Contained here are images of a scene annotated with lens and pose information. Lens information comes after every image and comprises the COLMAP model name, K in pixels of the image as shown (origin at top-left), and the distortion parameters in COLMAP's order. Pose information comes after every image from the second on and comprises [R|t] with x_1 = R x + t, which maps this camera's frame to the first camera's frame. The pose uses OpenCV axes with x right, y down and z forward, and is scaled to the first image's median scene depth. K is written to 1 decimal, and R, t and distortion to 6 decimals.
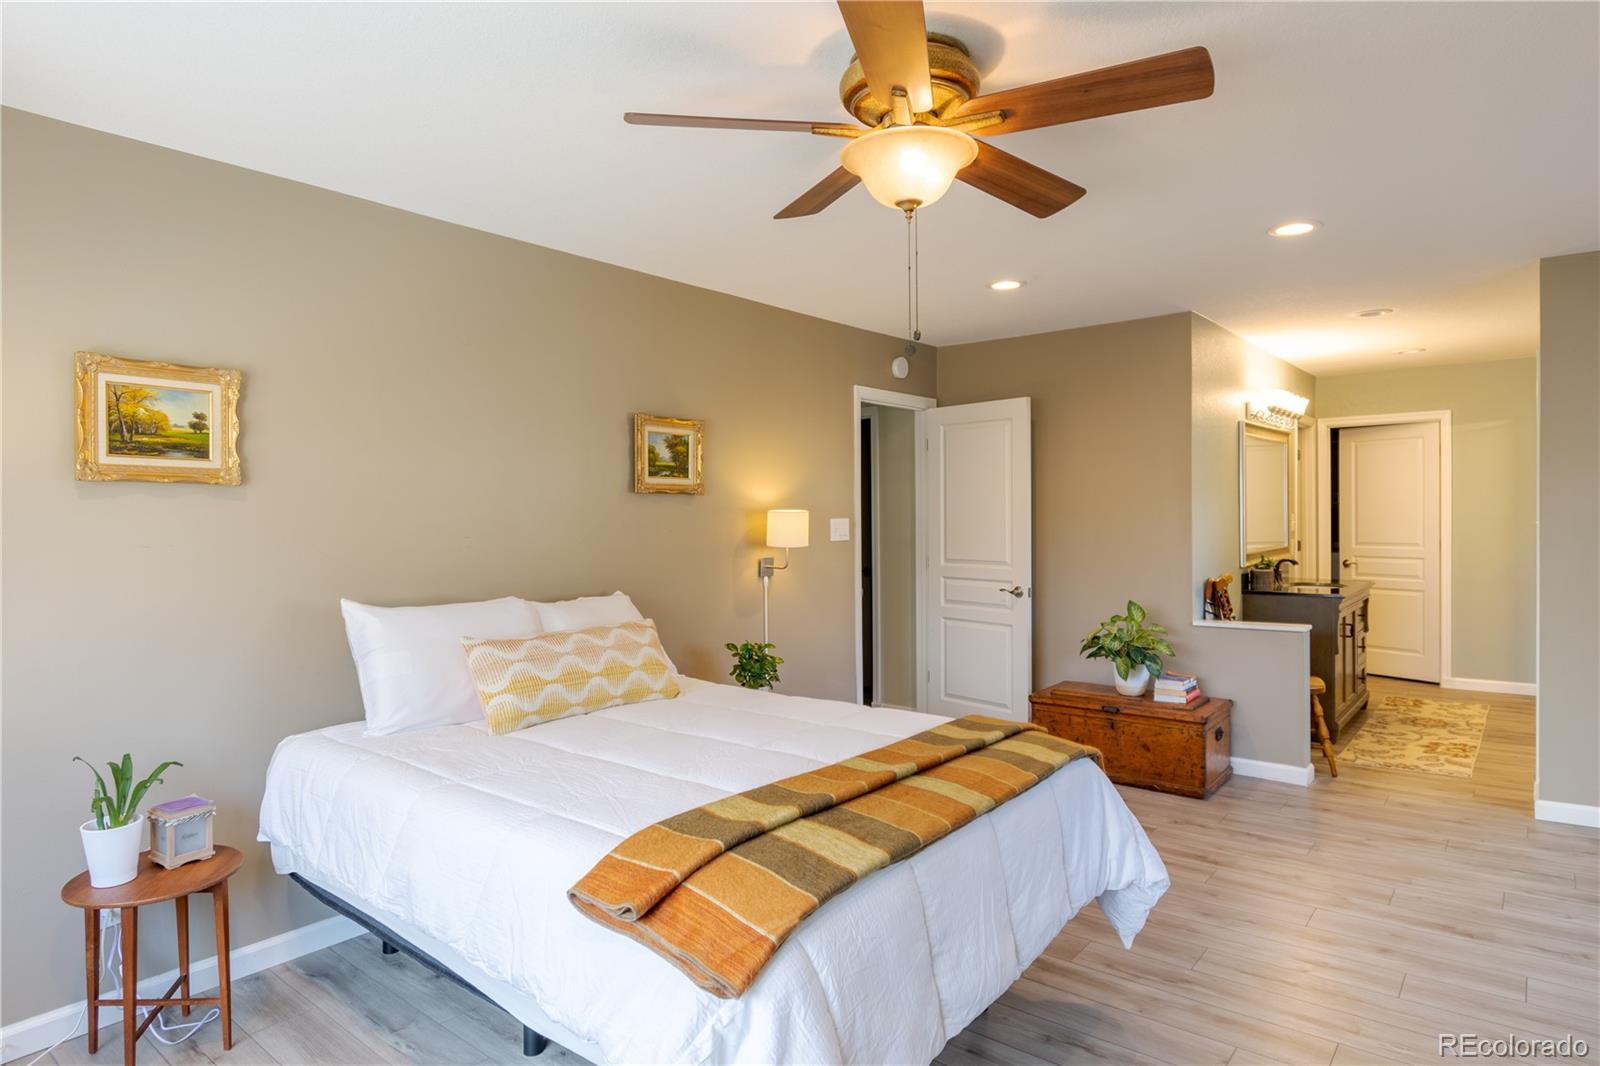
lens RADIAL K [[917.1, 0, 792.0], [0, 917.1, 524.6], [0, 0, 1]] dist [0.010935, -0.008170]
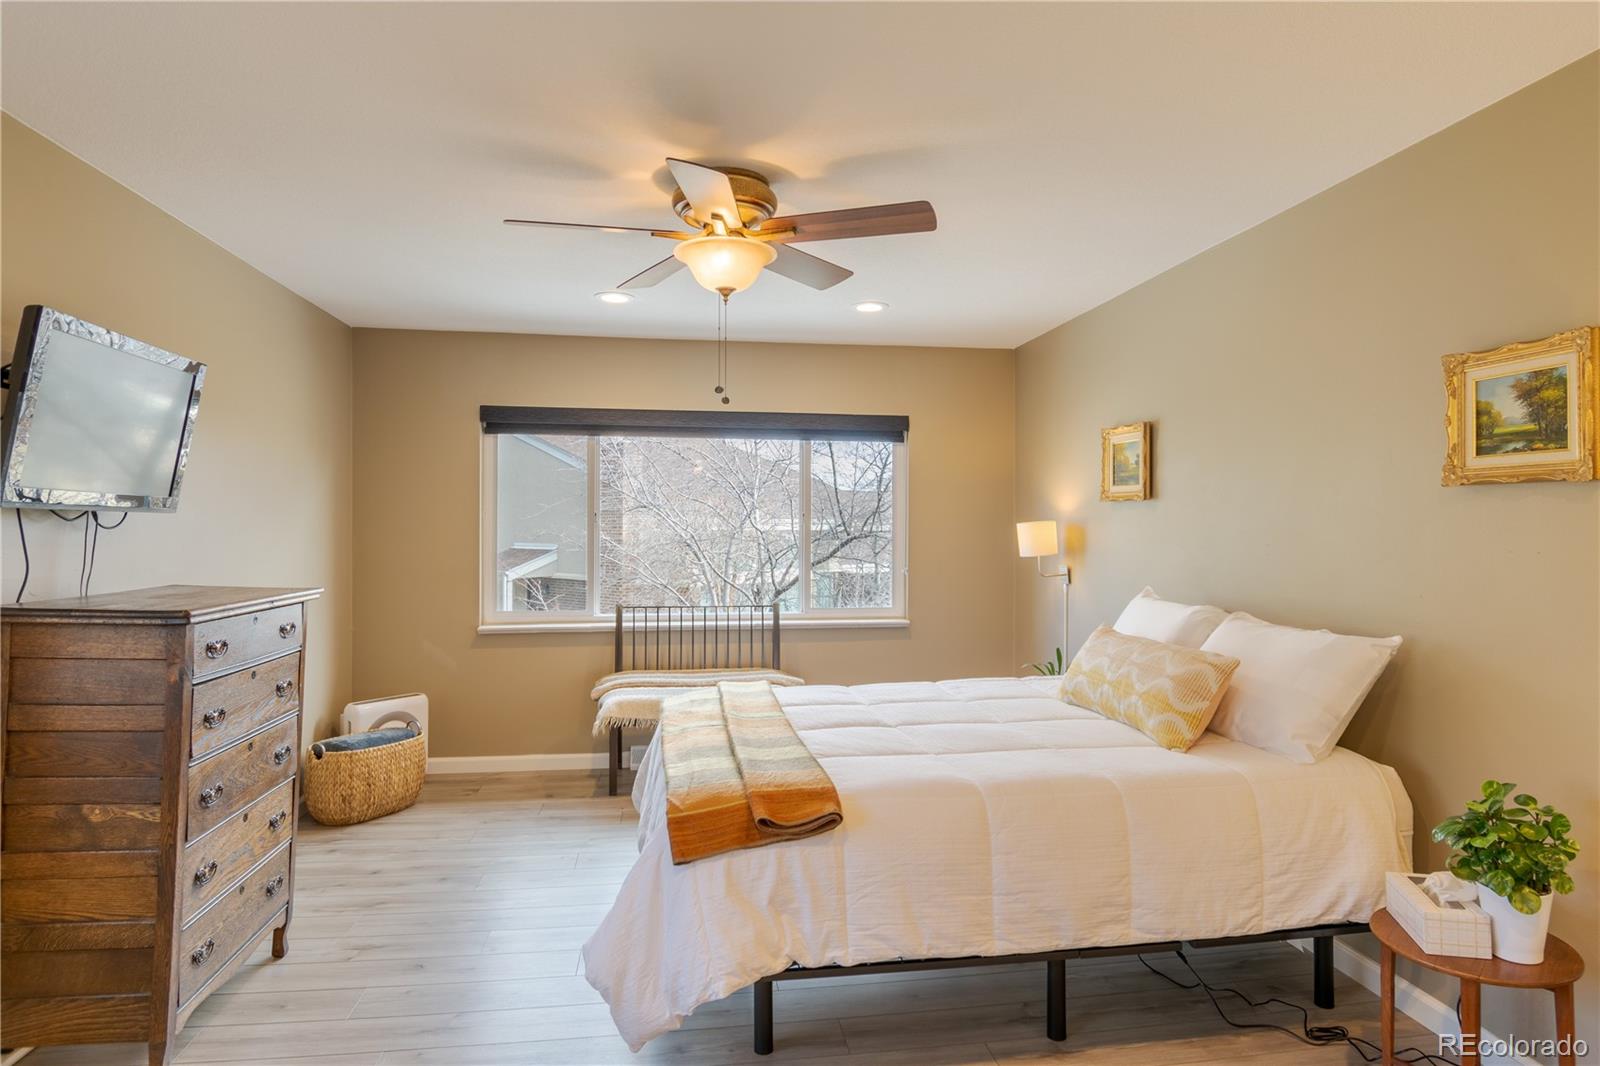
lens RADIAL K [[917.1, 0, 800.6], [0, 917.1, 541.7], [0, 0, 1]] dist [0.010935, -0.008170]
pose [[-0.671311, 0.026159, -0.740714, 0.563145], [0.003358, 0.999474, 0.032254, -0.018161], [0.741168, 0.019165, -0.671046, 1.062016]]
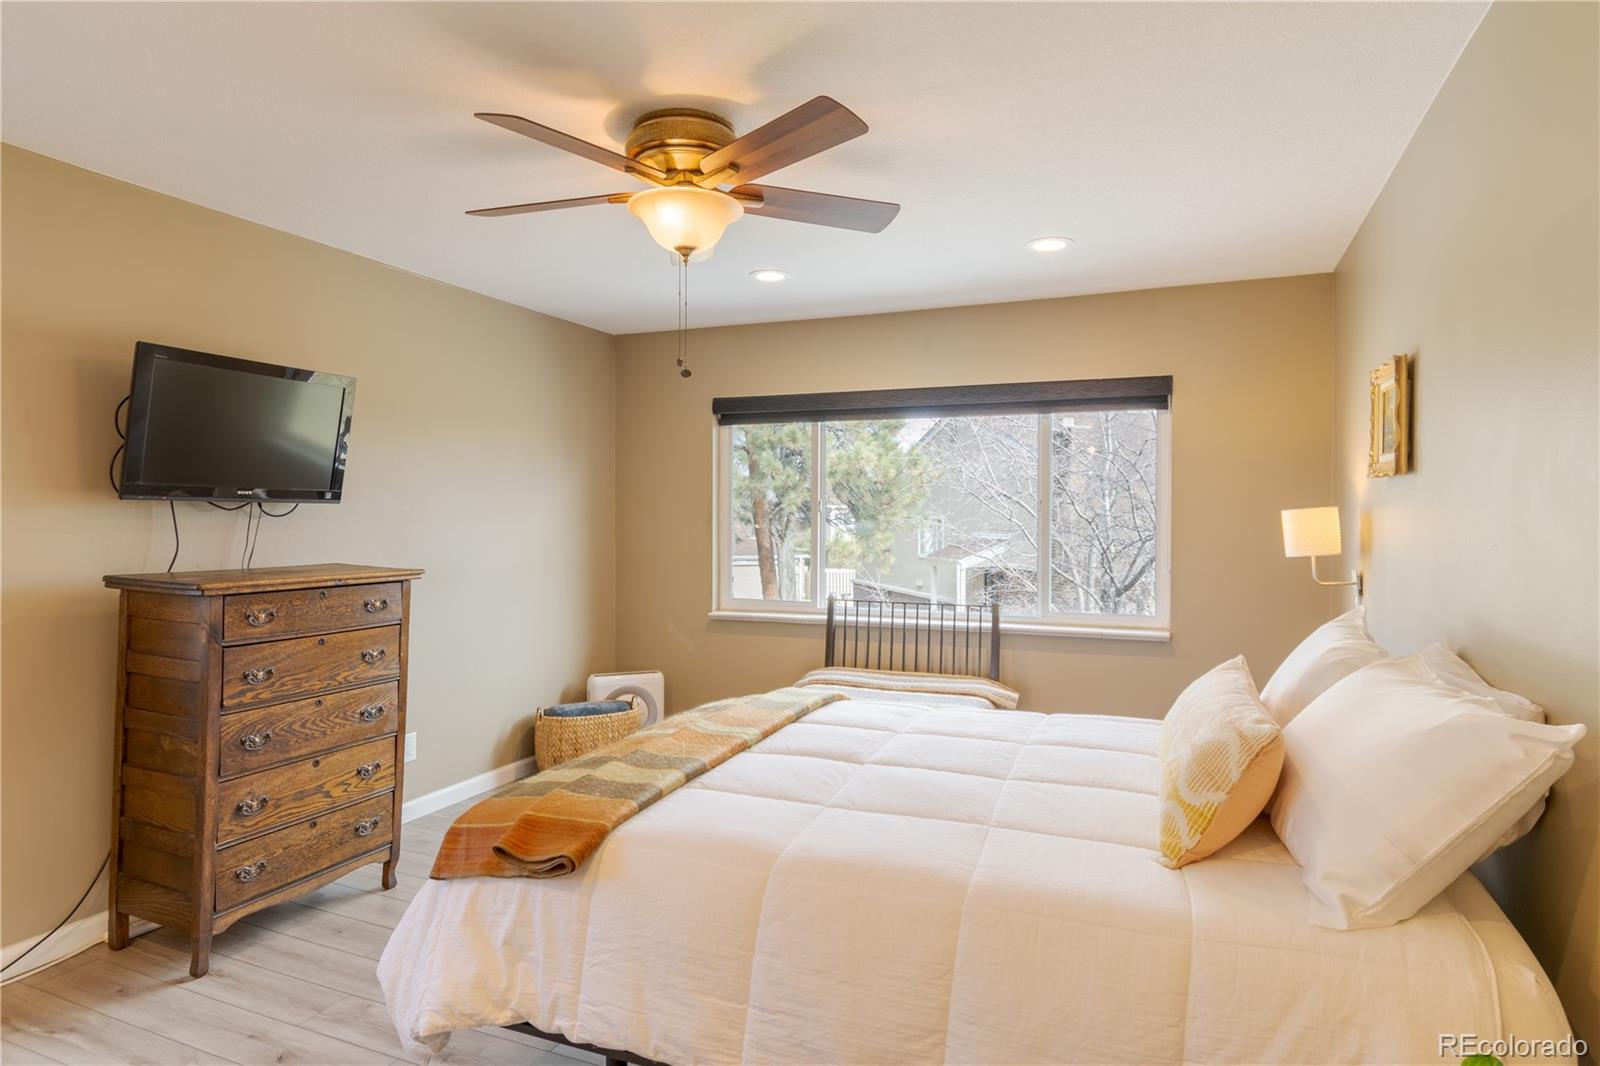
lens RADIAL K [[917.1, 0, 797.6], [0, 917.1, 540.6], [0, 0, 1]] dist [0.010935, -0.008170]
pose [[-0.957358, 0.020981, -0.288140, 0.182150], [0.010280, 0.999202, 0.038602, -0.012845], [0.288720, 0.033994, -0.956810, 1.174668]]
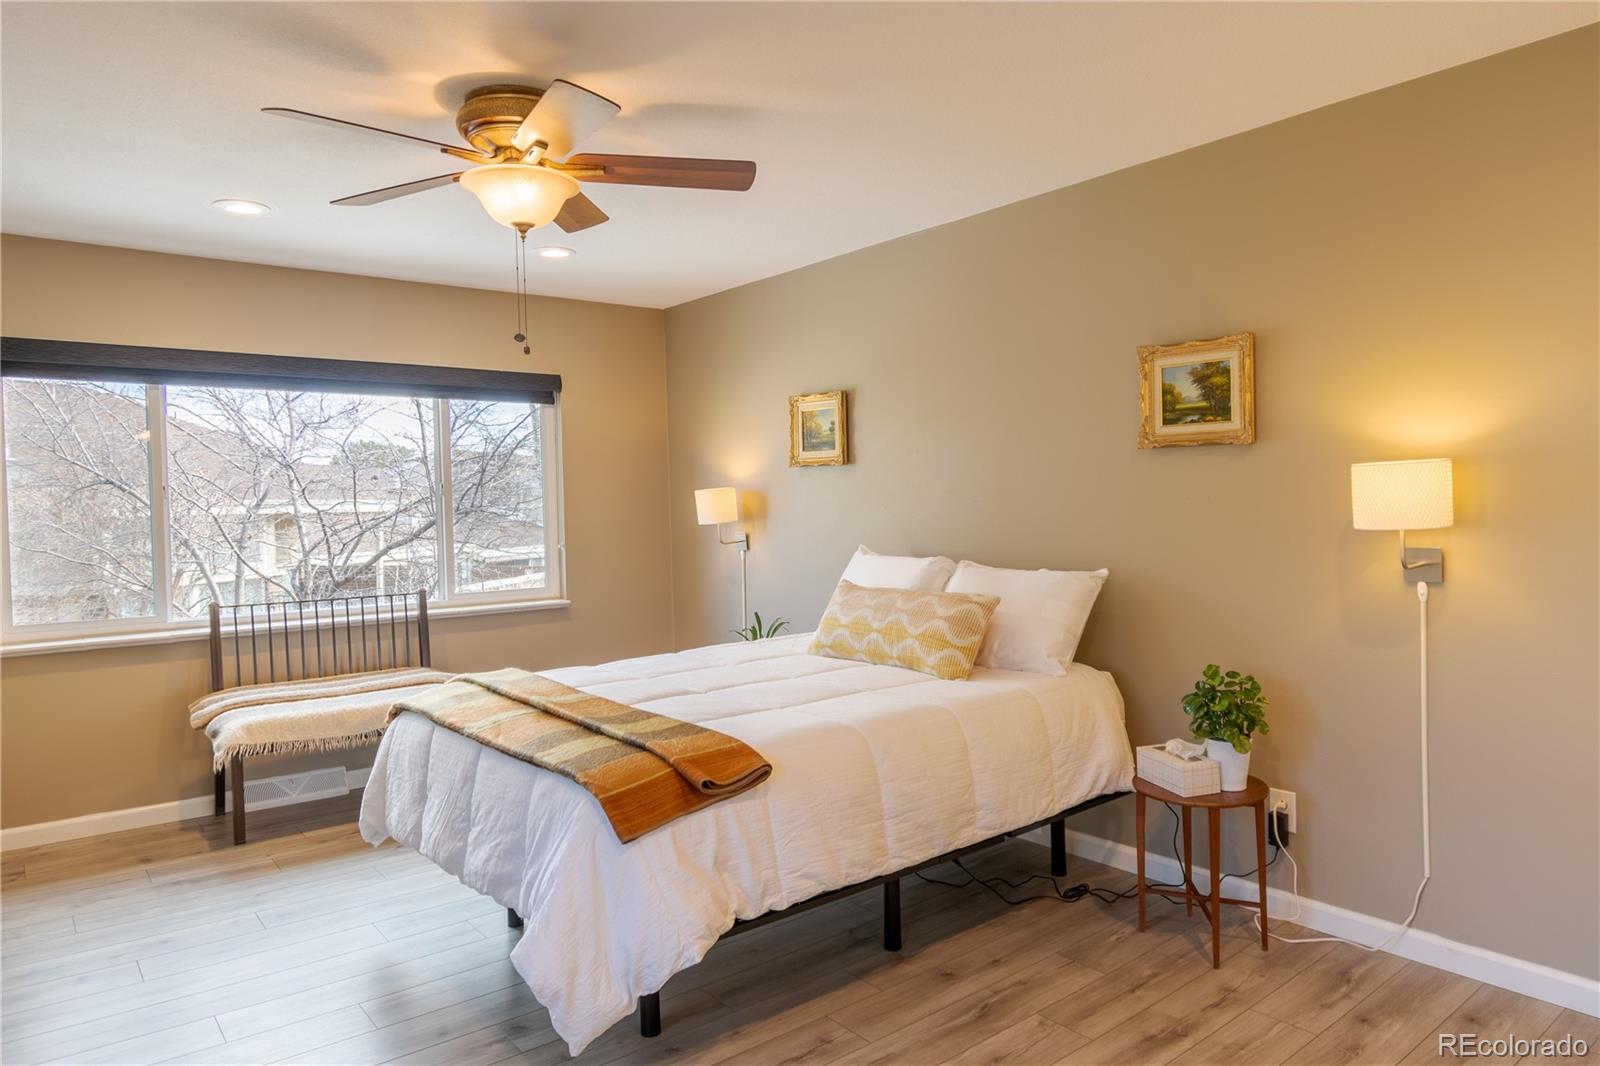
lens RADIAL K [[1025.0, 0, 807.8], [0, 1025.0, 547.4], [0, 0, 1]] dist [0.004888, -0.003843]
pose [[-0.203855, 0.064519, -0.976873, 0.736511], [0.016983, 0.997909, 0.062364, -0.009514], [0.978854, -0.003877, -0.204525, 0.873545]]
